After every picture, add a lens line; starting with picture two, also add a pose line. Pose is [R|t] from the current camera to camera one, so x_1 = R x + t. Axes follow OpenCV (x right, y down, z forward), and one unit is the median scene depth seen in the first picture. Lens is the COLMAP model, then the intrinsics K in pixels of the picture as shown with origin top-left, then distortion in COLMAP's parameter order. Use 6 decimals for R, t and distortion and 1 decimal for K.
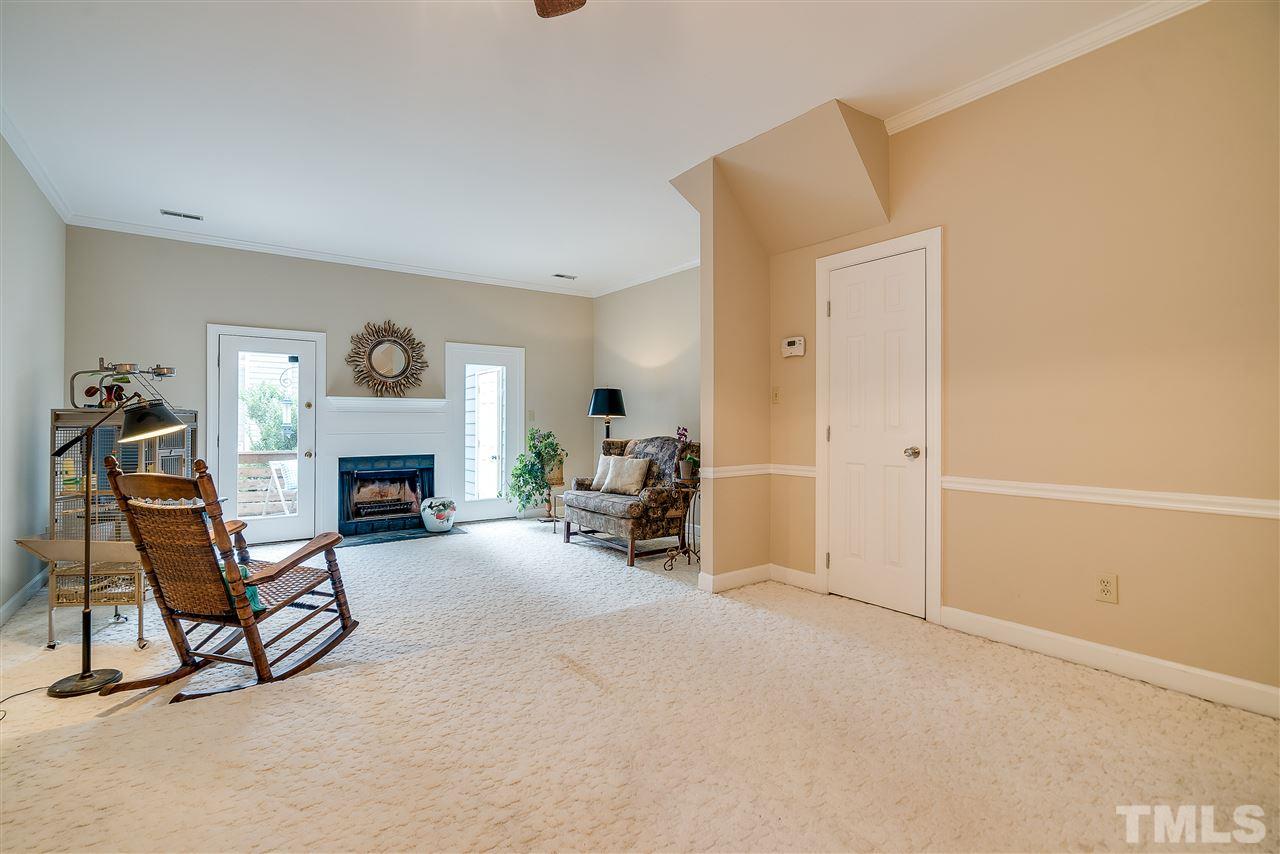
lens RADIAL K [[584.7, 0, 630.5], [0, 584.7, 419.7], [0, 0, 1]] dist [-0.007565, 0.004757]
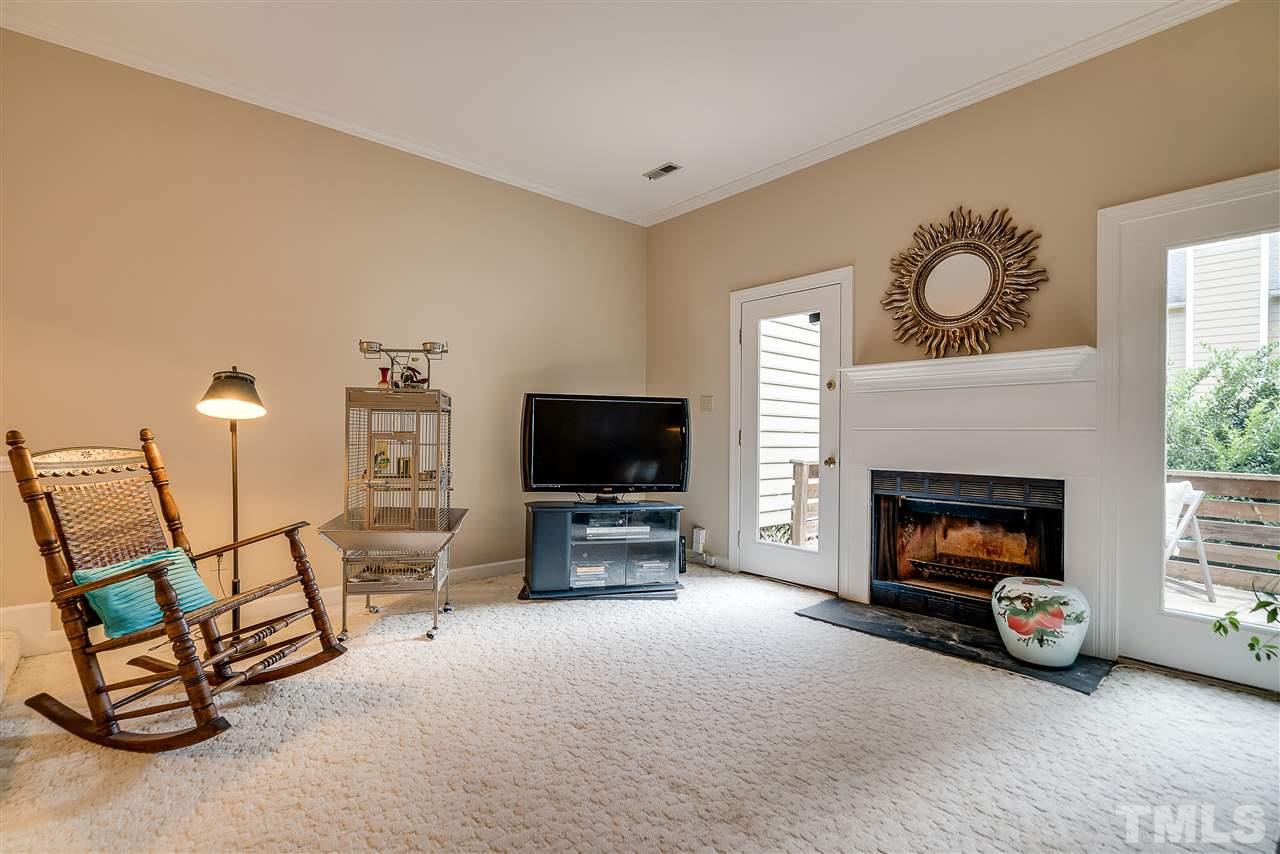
lens RADIAL K [[584.7, 0, 639.6], [0, 584.7, 436.2], [0, 0, 1]] dist [-0.007565, 0.004757]
pose [[0.093376, 0.005919, -0.995613, 0.067628], [-0.003535, 0.999978, 0.005613, 0.027335], [0.995625, 0.002995, 0.093395, 0.688932]]
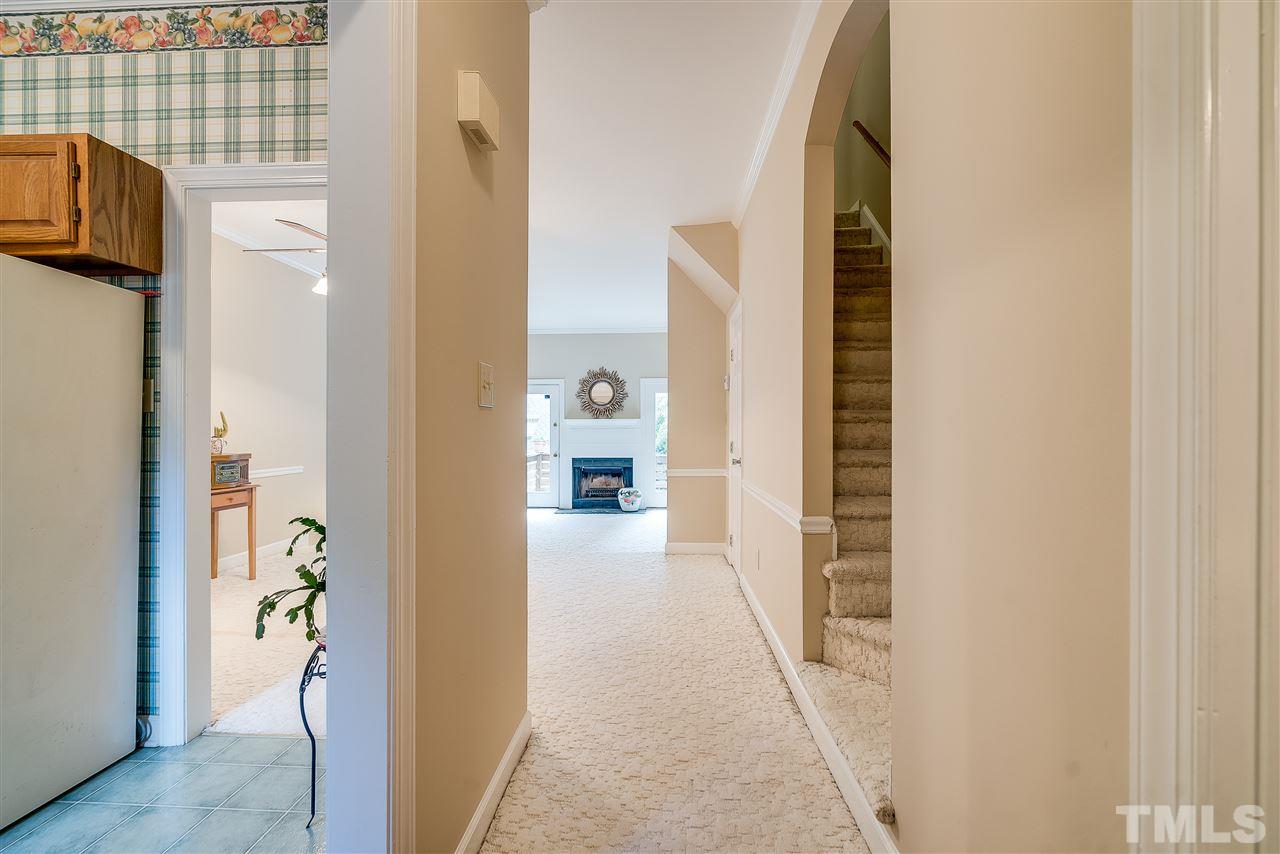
lens RADIAL K [[584.7, 0, 630.8], [0, 584.7, 426.9], [0, 0, 1]] dist [-0.007565, 0.004757]
pose [[0.774979, -0.005680, -0.631961, 0.597569], [0.003925, 0.999984, -0.004175, -0.010923], [0.631975, 0.000756, 0.774989, -0.114643]]
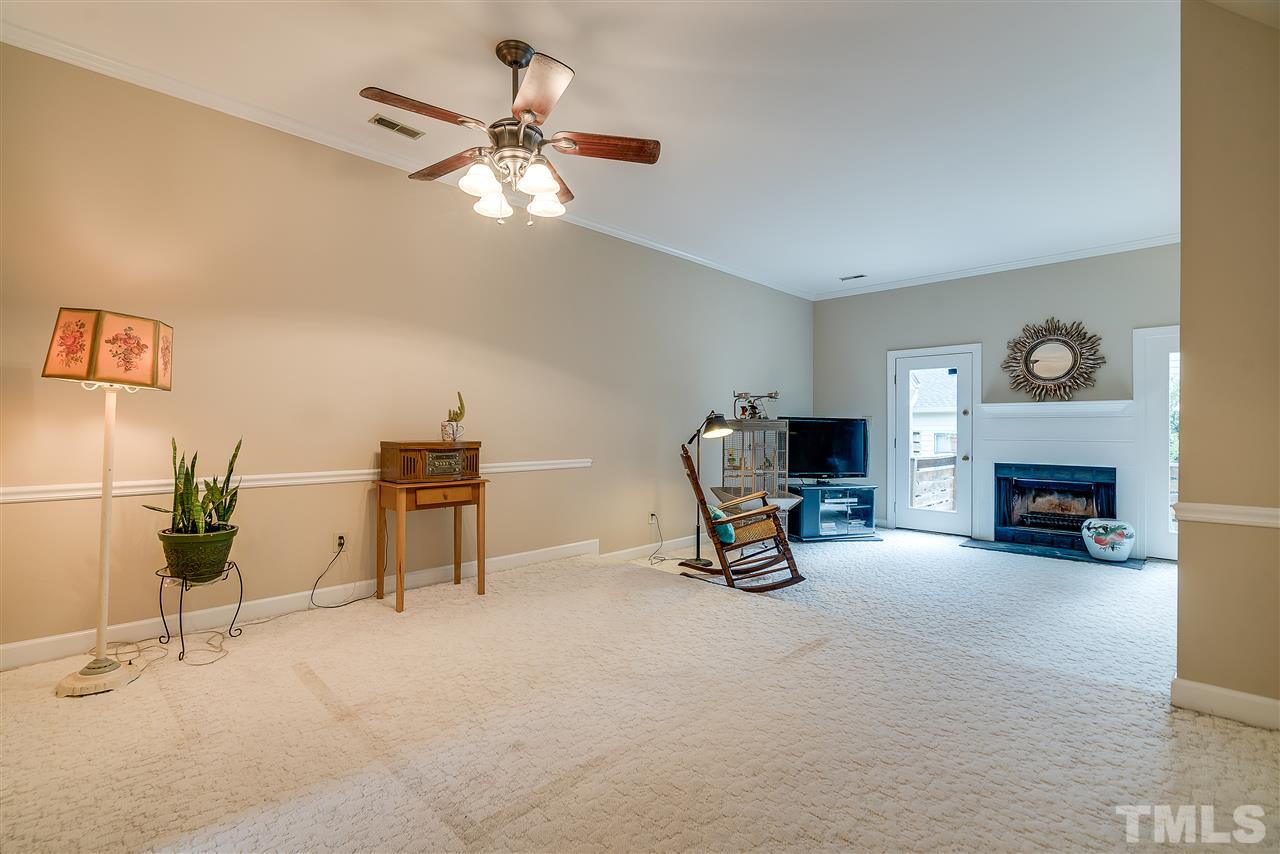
lens RADIAL K [[584.7, 0, 626.8], [0, 584.7, 423.6], [0, 0, 1]] dist [-0.007565, 0.004757]
pose [[0.158018, -0.004846, -0.987424, 0.394023], [-0.000428, 0.999988, -0.004976, 0.001430], [0.987436, 0.001209, 0.158014, 0.197313]]
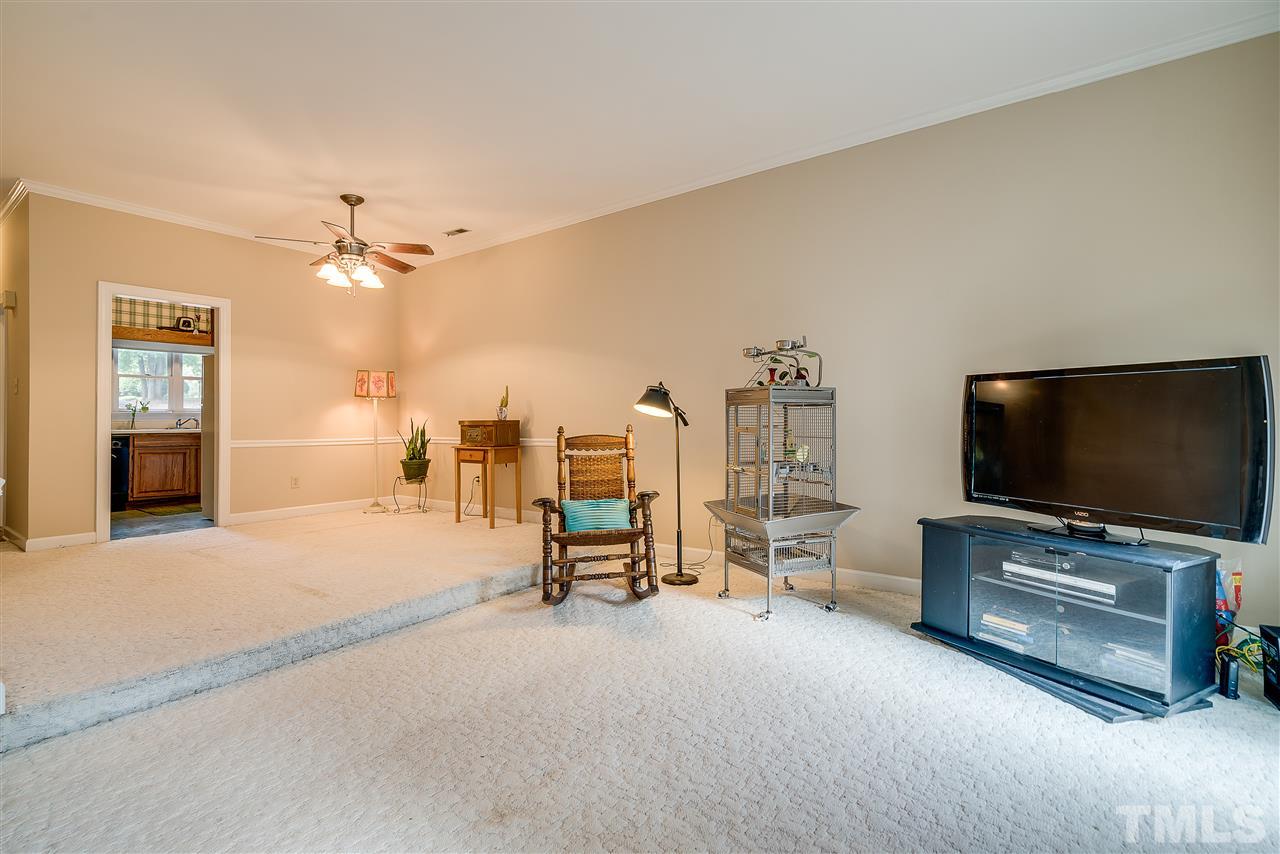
lens RADIAL K [[584.7, 0, 633.8], [0, 584.7, 414.6], [0, 0, 1]] dist [-0.007565, 0.004757]
pose [[-0.952007, 0.001218, -0.306075, -0.155710], [0.006682, 0.999837, -0.016802, 0.023964], [0.306004, -0.018041, -0.951859, 1.017080]]
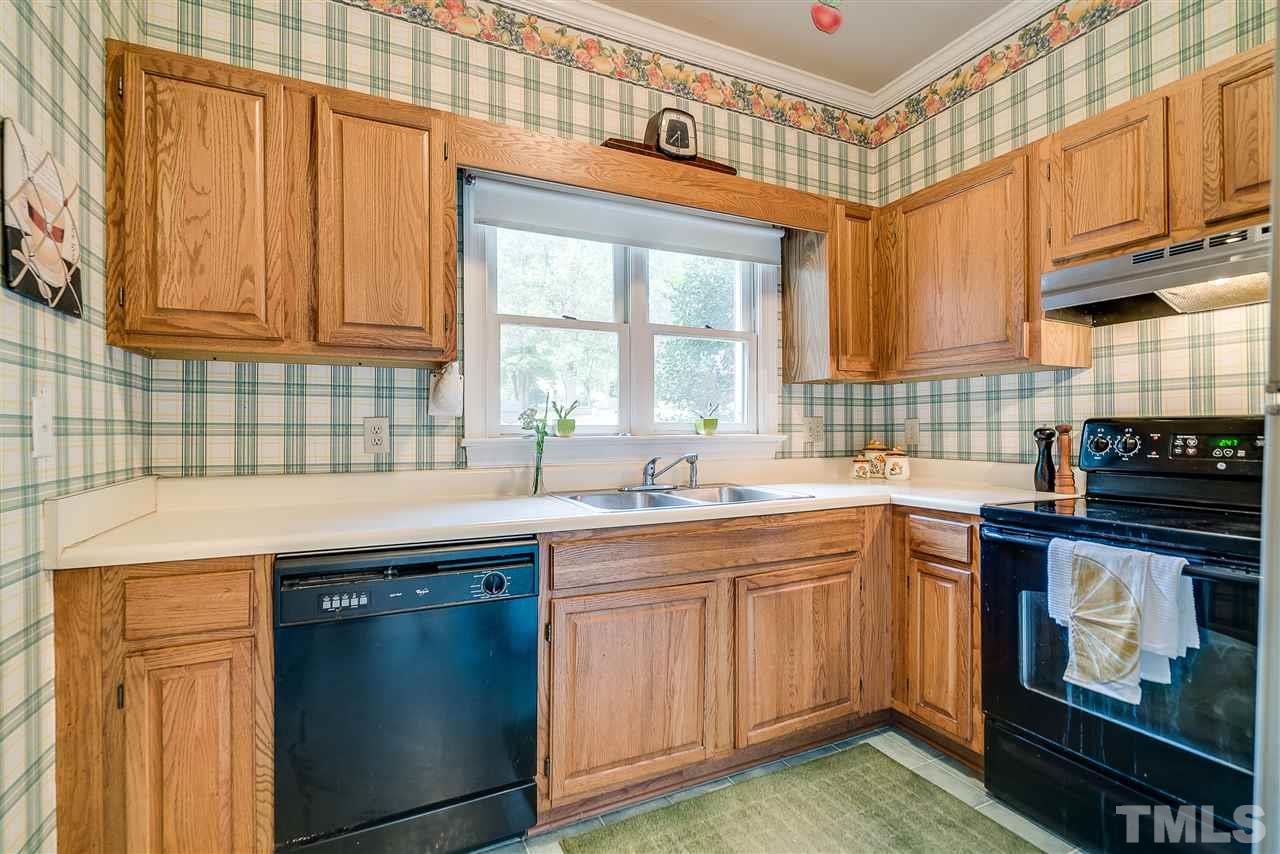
lens RADIAL K [[584.7, 0, 644.1], [0, 584.7, 426.9], [0, 0, 1]] dist [-0.007565, 0.004757]
pose [[-0.984764, 0.005322, 0.173813, 0.304924], [0.003945, 0.999958, -0.008265, -0.009489], [-0.173849, -0.007453, -0.984744, -0.035959]]
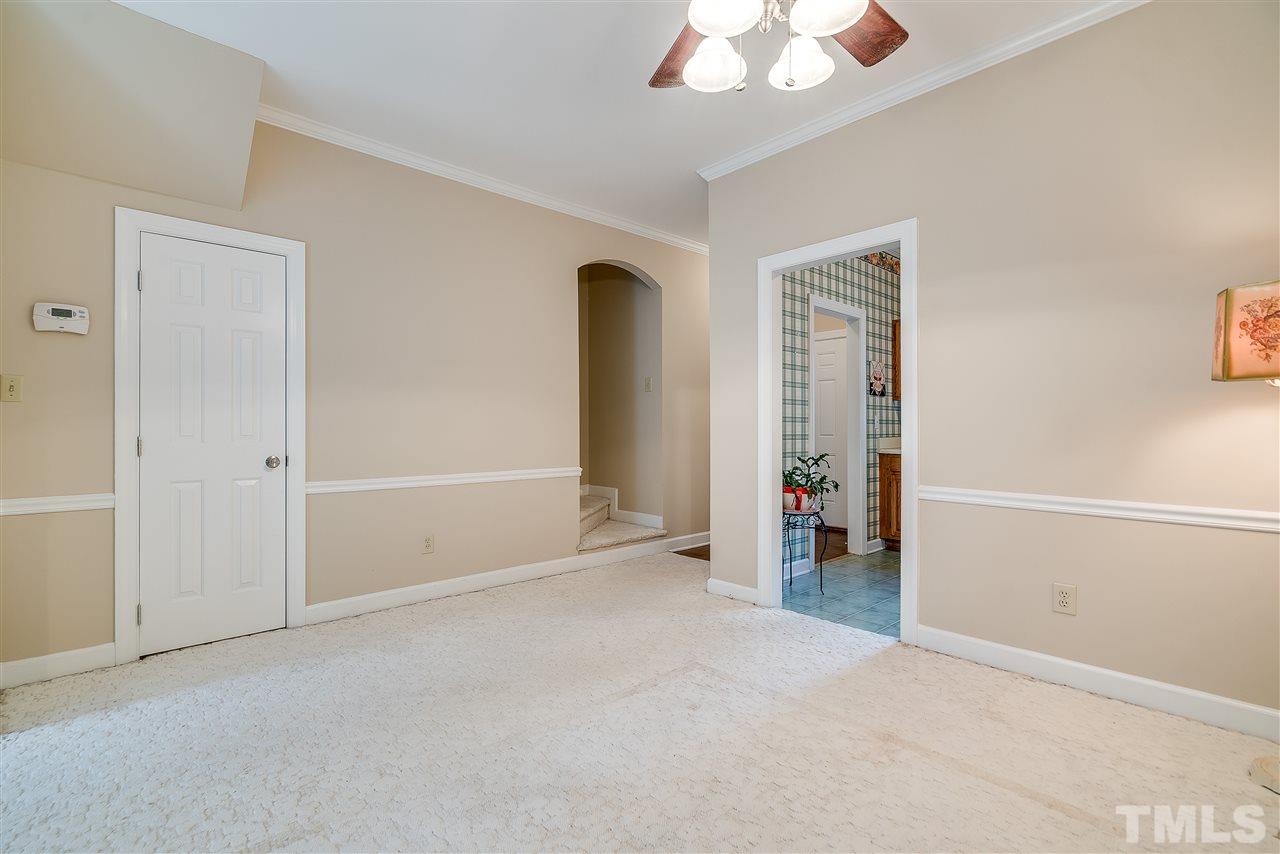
lens RADIAL K [[584.7, 0, 624.2], [0, 584.7, 428.5], [0, 0, 1]] dist [-0.007565, 0.004757]
pose [[-0.104190, 0.001669, 0.994556, -0.280911], [-0.002628, 0.999995, -0.001953, 0.000440], [-0.994554, -0.002818, -0.104185, 0.269554]]
